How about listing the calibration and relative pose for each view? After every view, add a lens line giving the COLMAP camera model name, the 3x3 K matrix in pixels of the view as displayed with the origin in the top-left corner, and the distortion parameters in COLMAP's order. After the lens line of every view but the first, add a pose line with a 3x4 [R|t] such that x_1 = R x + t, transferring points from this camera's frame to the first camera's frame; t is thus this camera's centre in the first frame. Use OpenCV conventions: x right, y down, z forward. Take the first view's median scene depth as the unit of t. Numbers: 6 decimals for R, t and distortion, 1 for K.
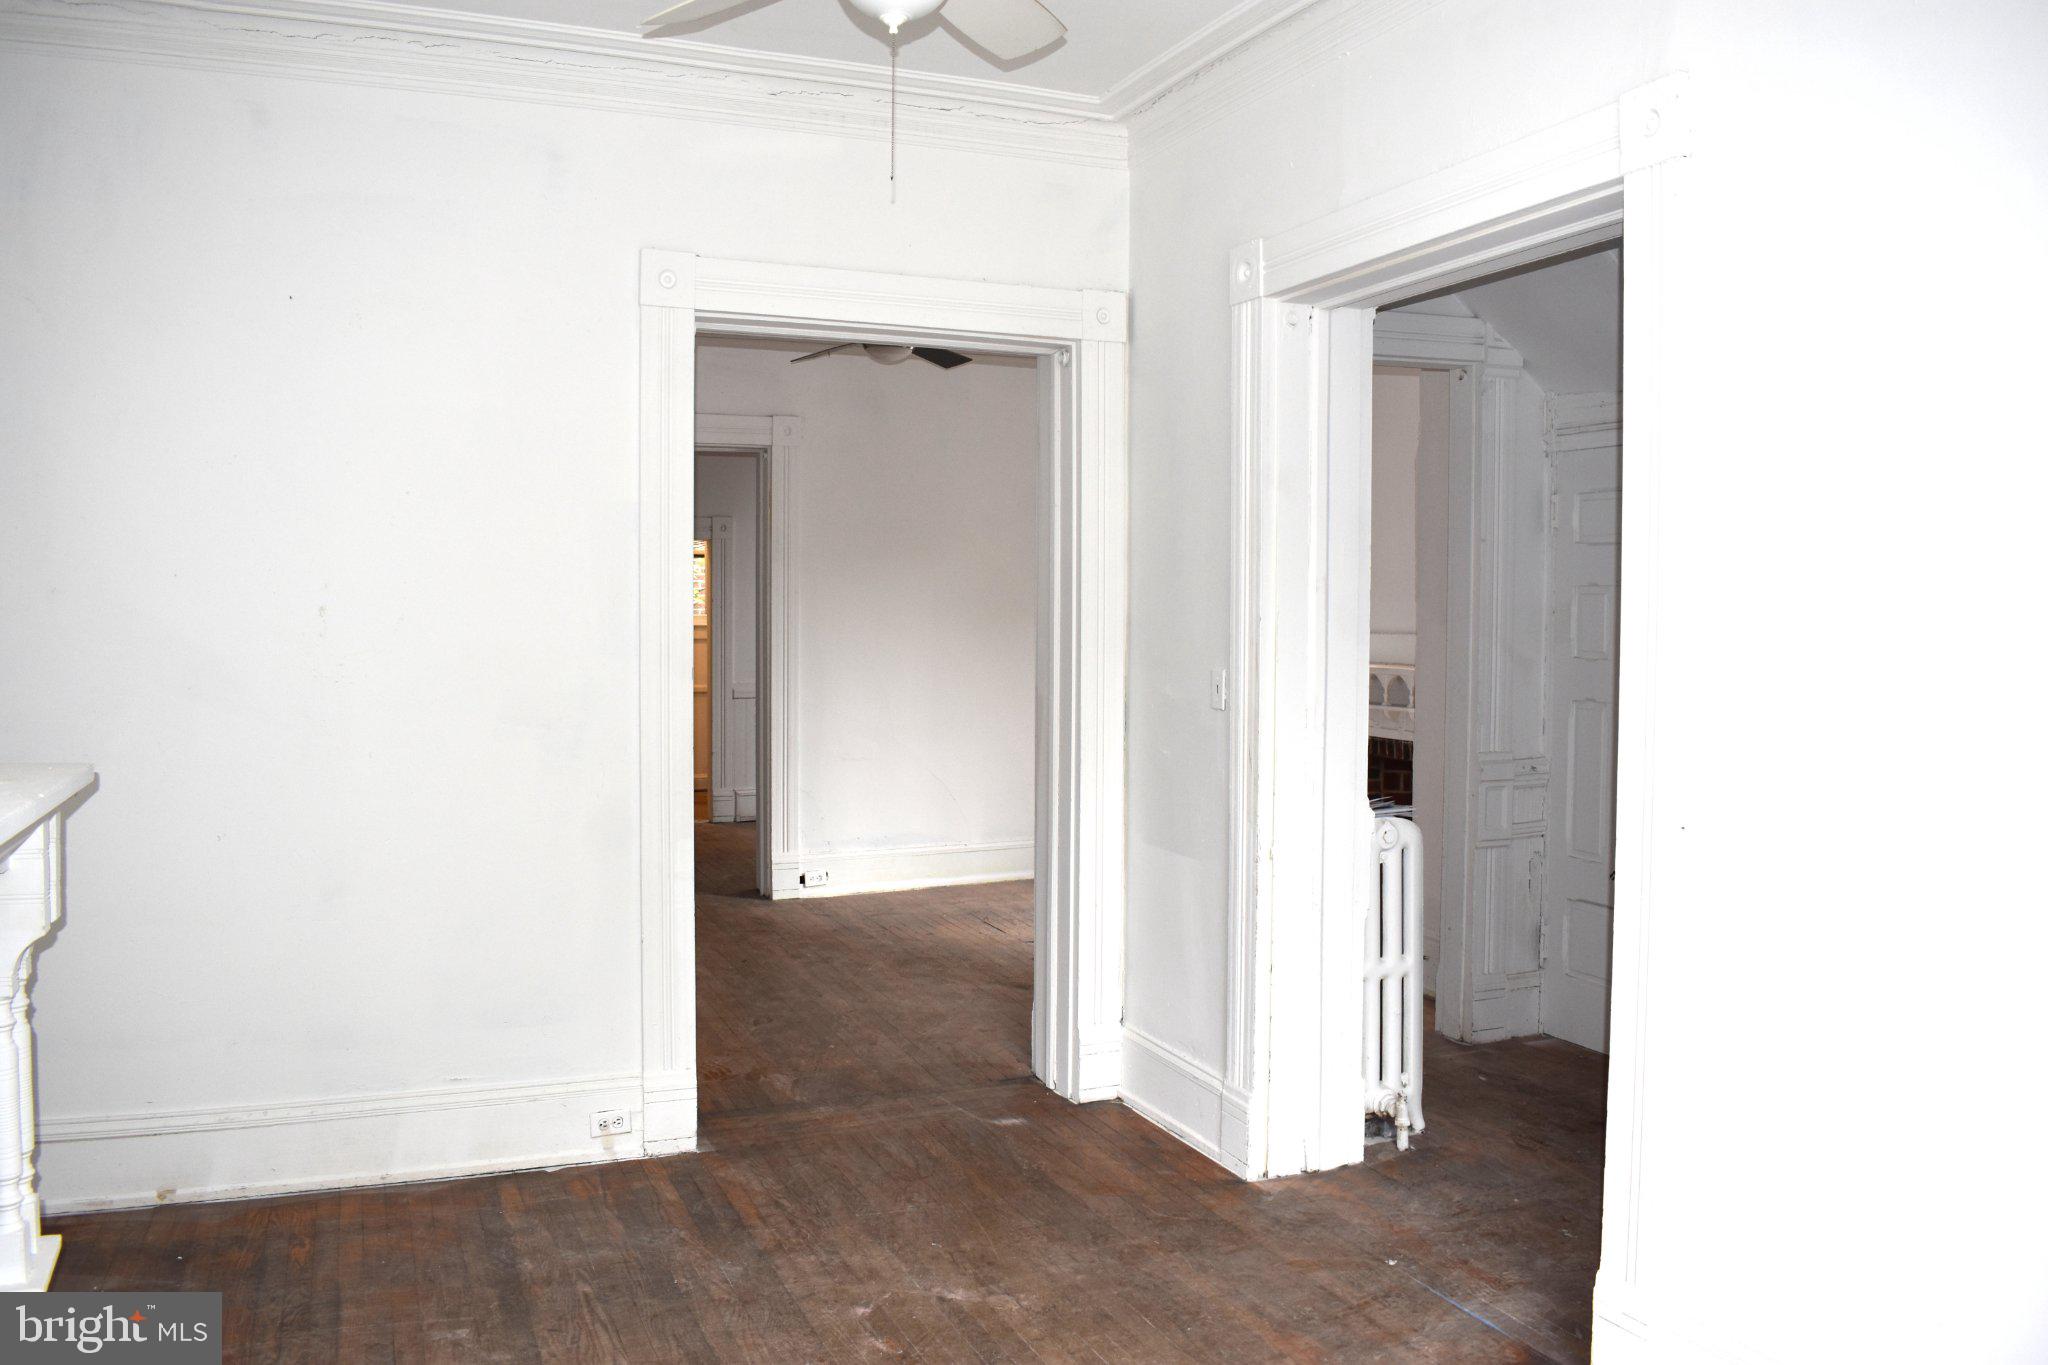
lens RADIAL K [[1609.8, 0, 1039.8], [0, 1609.8, 679.1], [0, 0, 1]] dist [-0.101152, 0.022184]
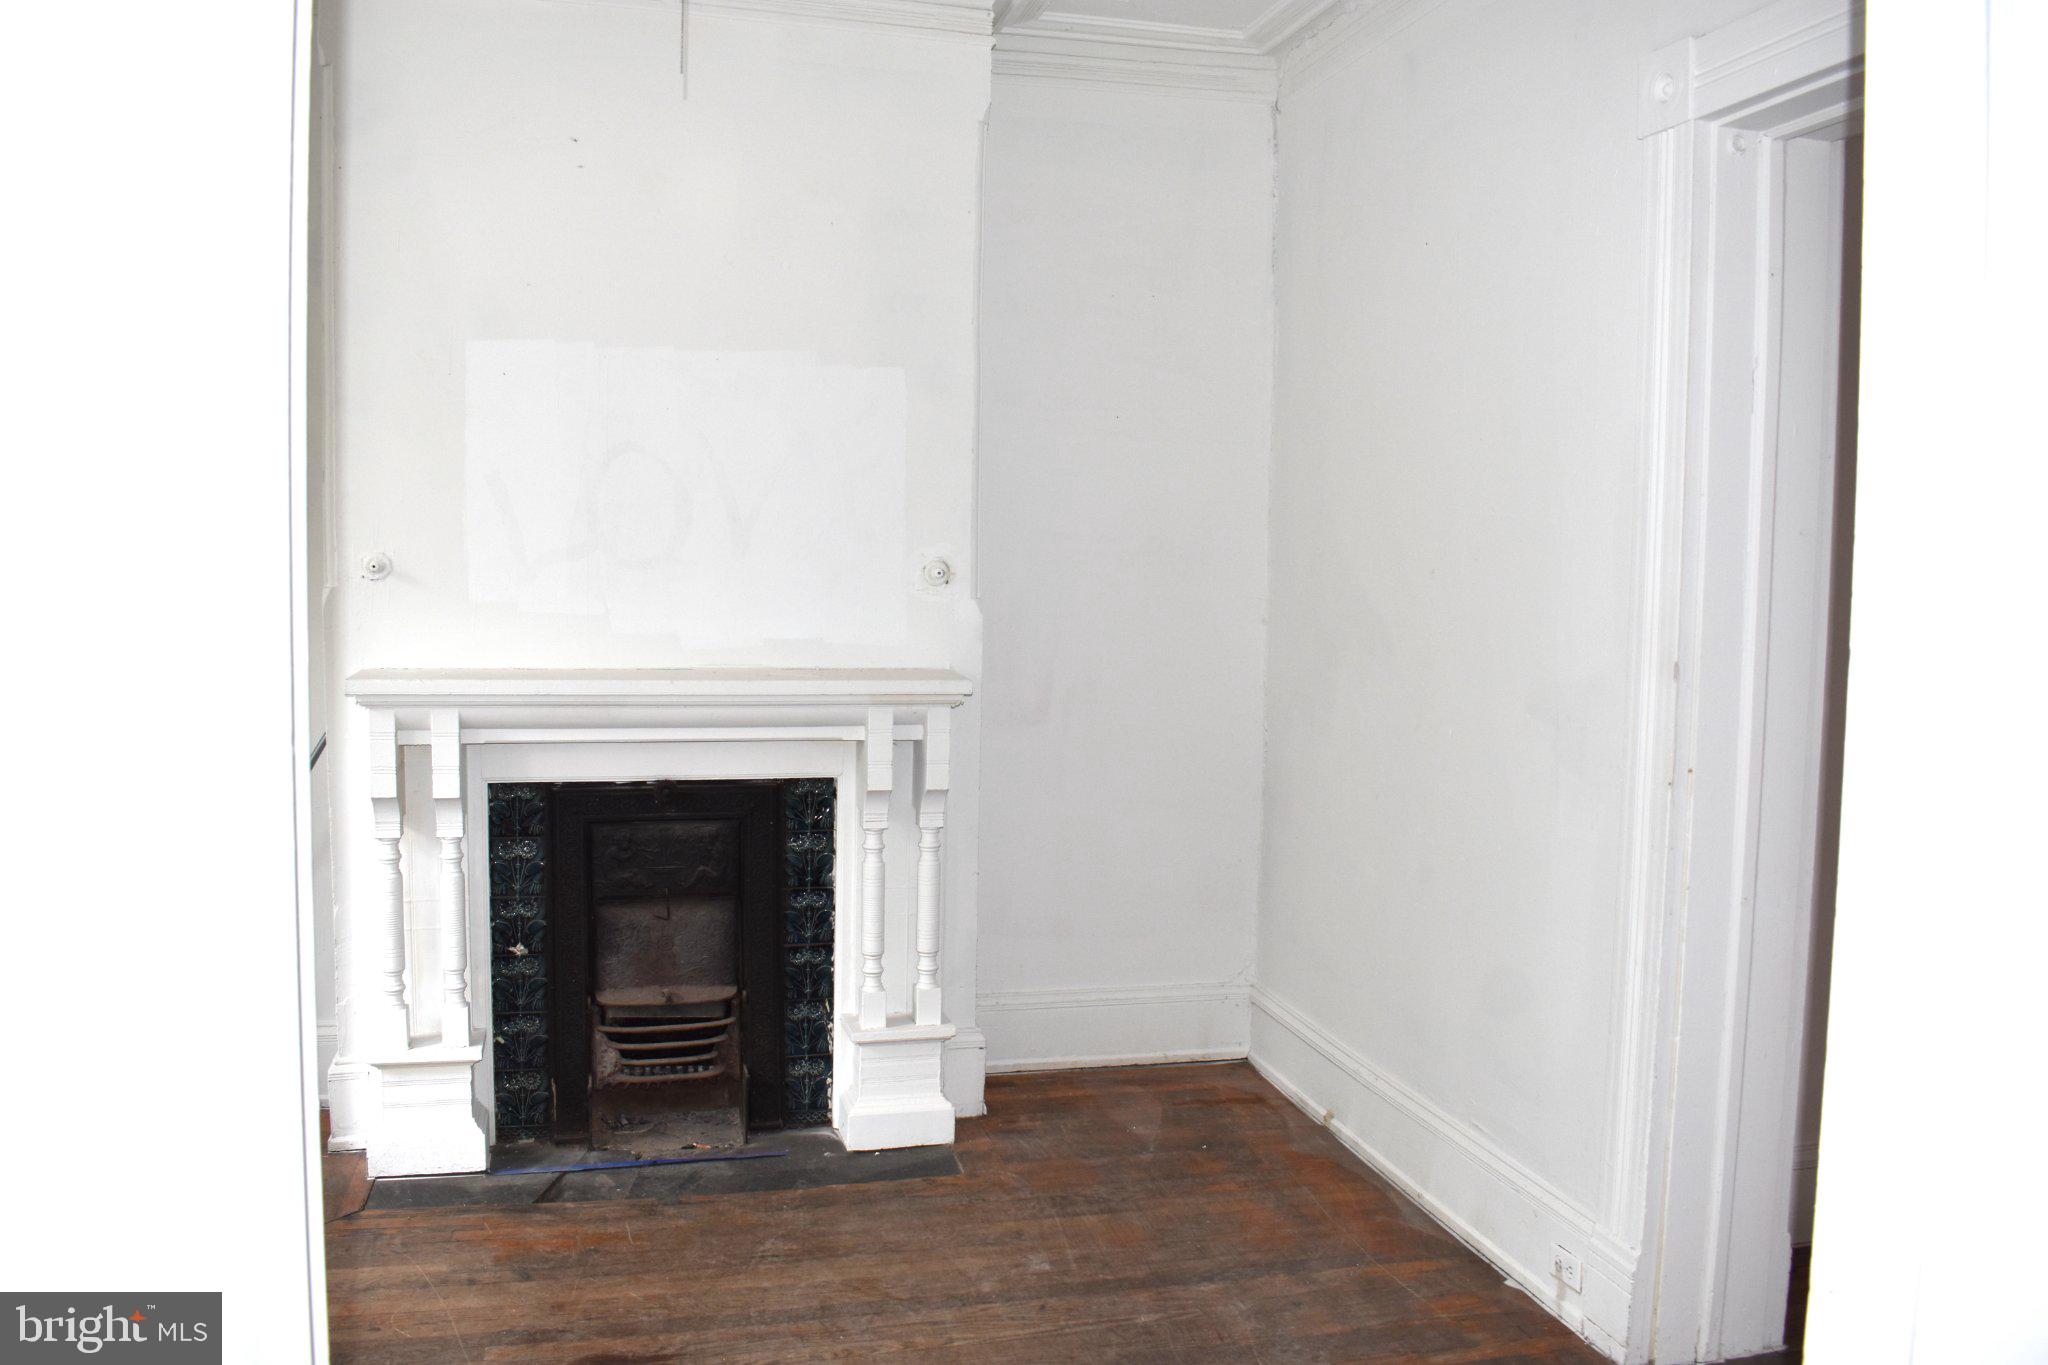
lens RADIAL K [[1609.8, 0, 1009.4], [0, 1609.8, 679.6], [0, 0, 1]] dist [-0.101152, 0.022184]
pose [[-0.174277, 0.062570, -0.982707, 0.508176], [-0.061600, 0.995332, 0.074298, -0.035278], [0.982768, 0.073484, -0.169609, 0.894696]]
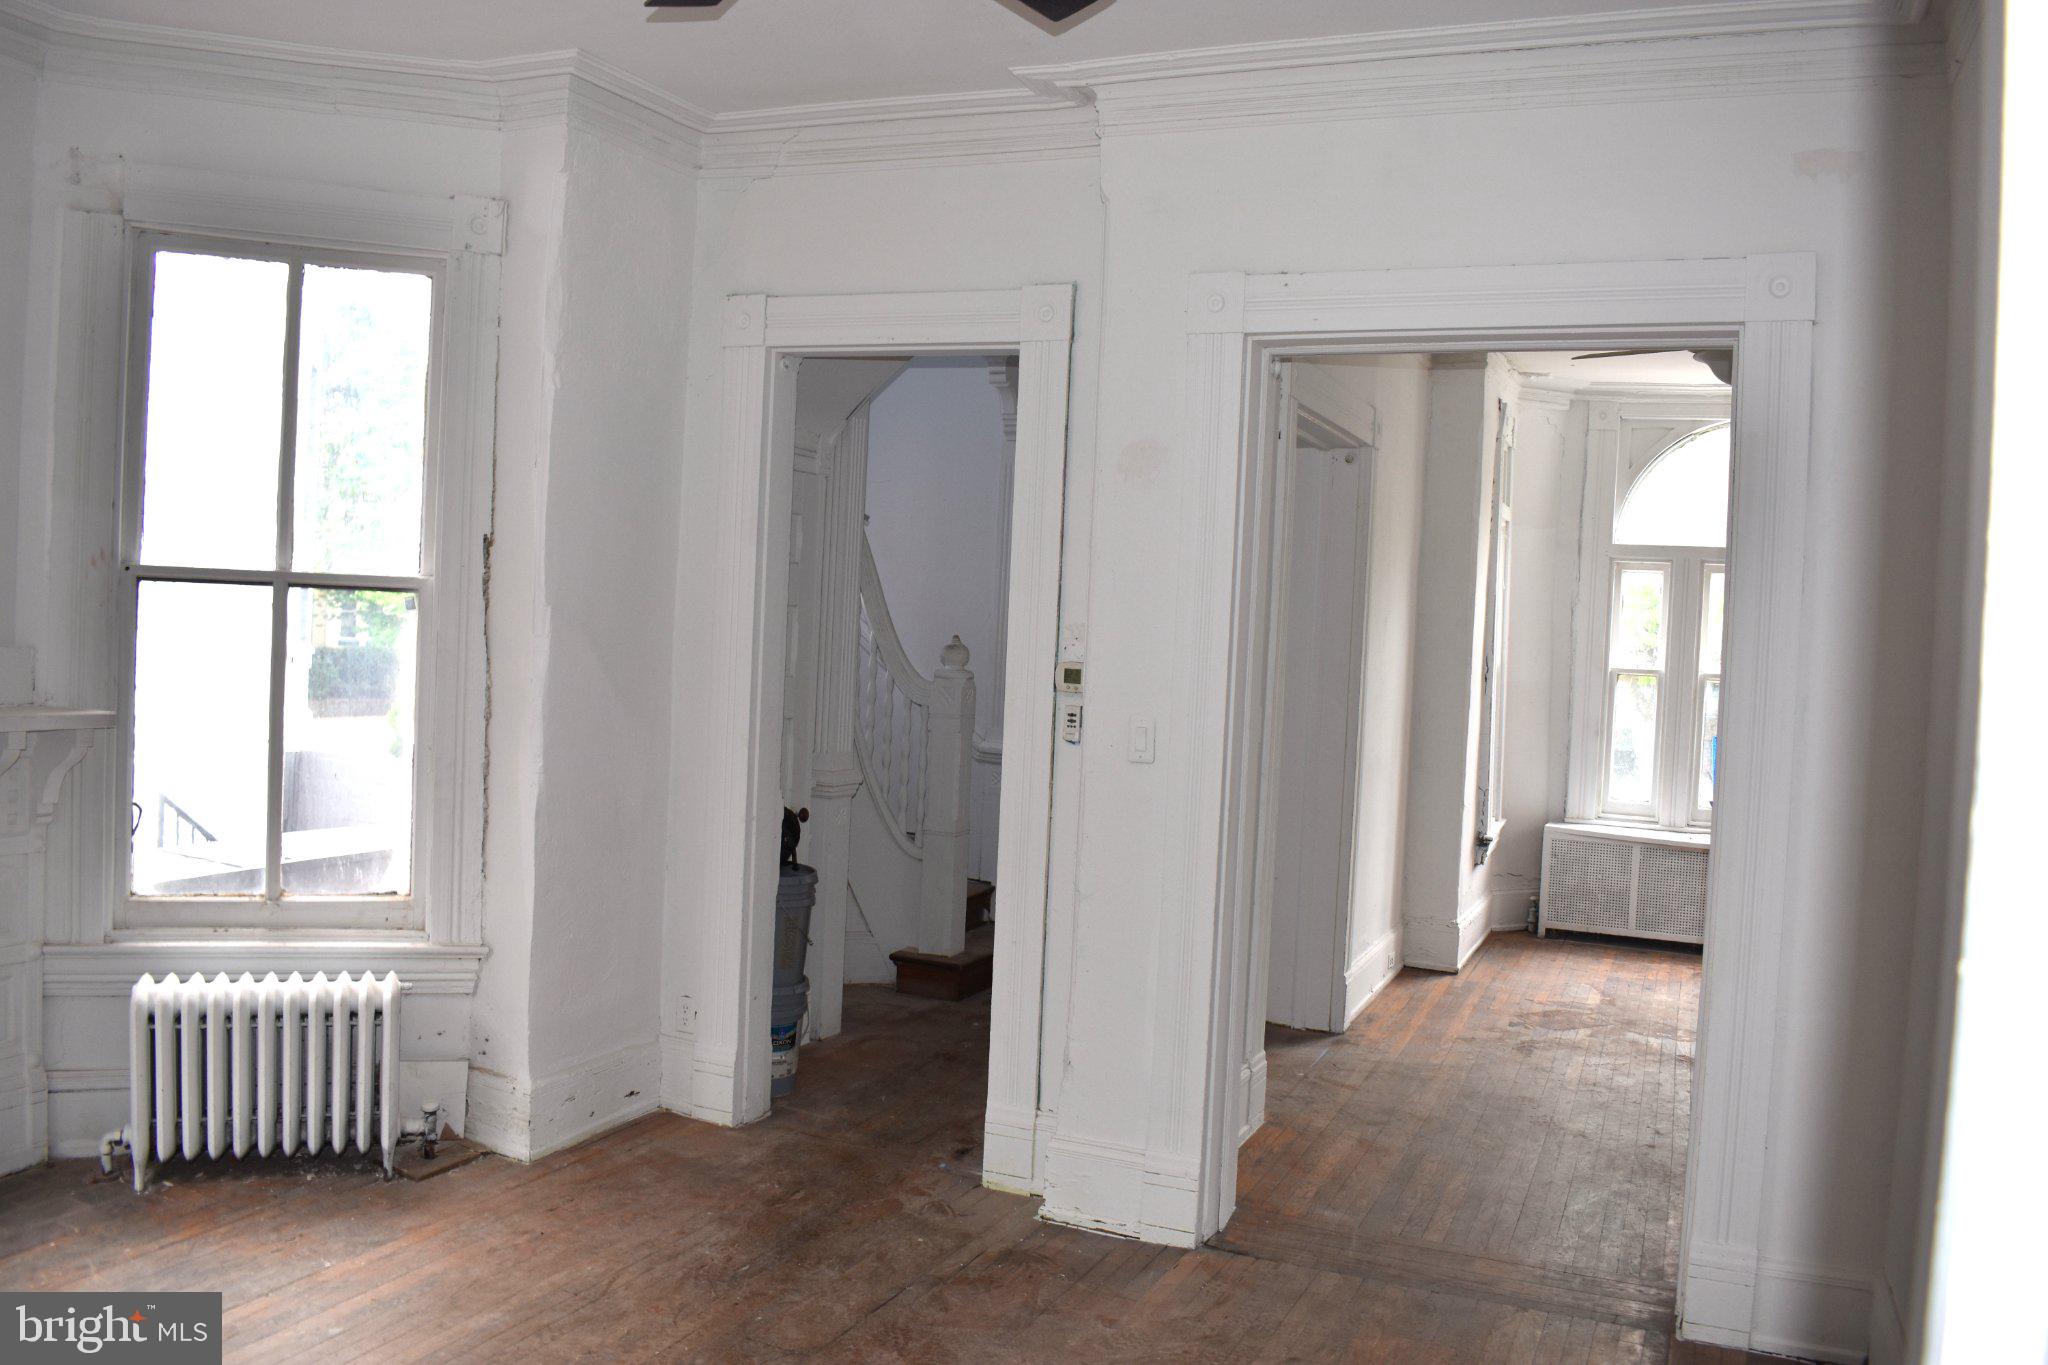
lens RADIAL K [[1609.8, 0, 1015.9], [0, 1609.8, 674.9], [0, 0, 1]] dist [-0.101152, 0.022184]
pose [[-0.674357, -0.056748, 0.736222, -0.616388], [-0.012698, 0.997786, 0.065278, -0.092528], [-0.738297, 0.034672, -0.673584, 1.980290]]
